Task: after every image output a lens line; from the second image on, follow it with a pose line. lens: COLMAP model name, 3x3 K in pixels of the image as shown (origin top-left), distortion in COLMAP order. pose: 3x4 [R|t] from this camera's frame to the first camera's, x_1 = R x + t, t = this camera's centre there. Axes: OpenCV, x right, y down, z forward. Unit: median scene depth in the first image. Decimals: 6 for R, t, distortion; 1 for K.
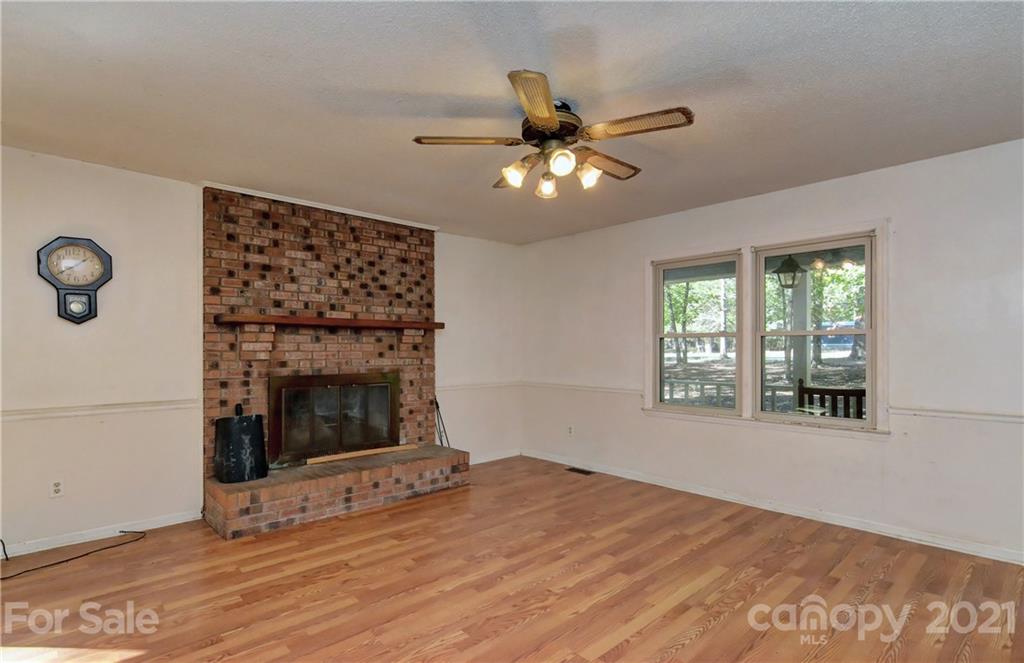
lens RADIAL K [[483.5, 0, 514.0], [0, 483.5, 348.0], [0, 0, 1]] dist [0.002580, 0.000114]
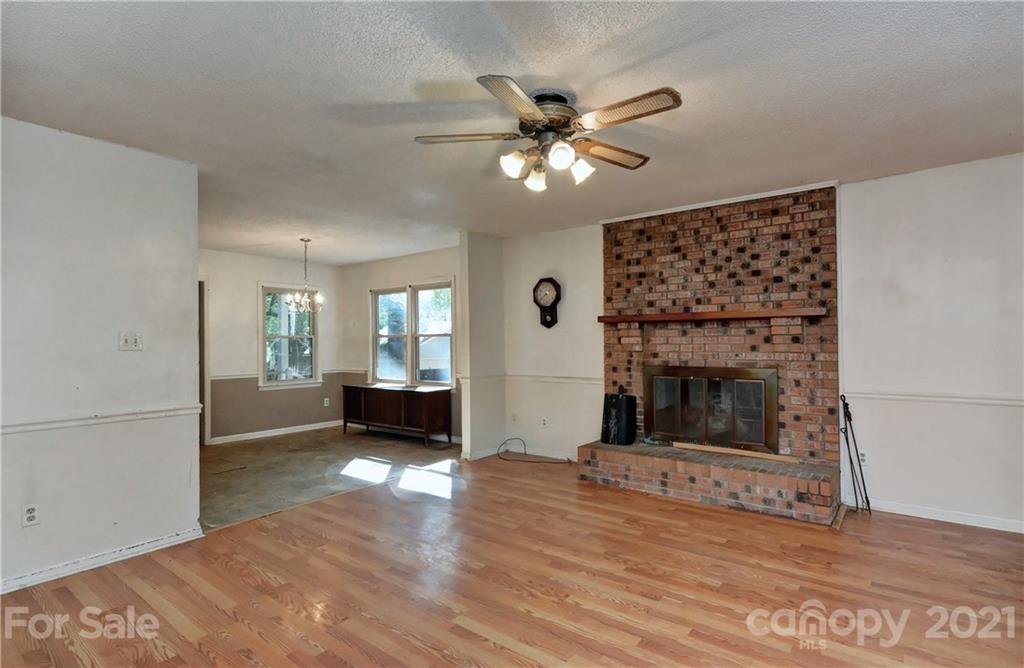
lens RADIAL K [[499.7, 0, 514.9], [0, 499.7, 336.4], [0, 0, 1]] dist [0.004626, 0.000476]
pose [[0.184339, -0.012528, -0.982783, 0.621450], [0.009385, 0.999896, -0.010986, -0.001747], [0.982818, -0.007198, 0.184437, 0.431056]]
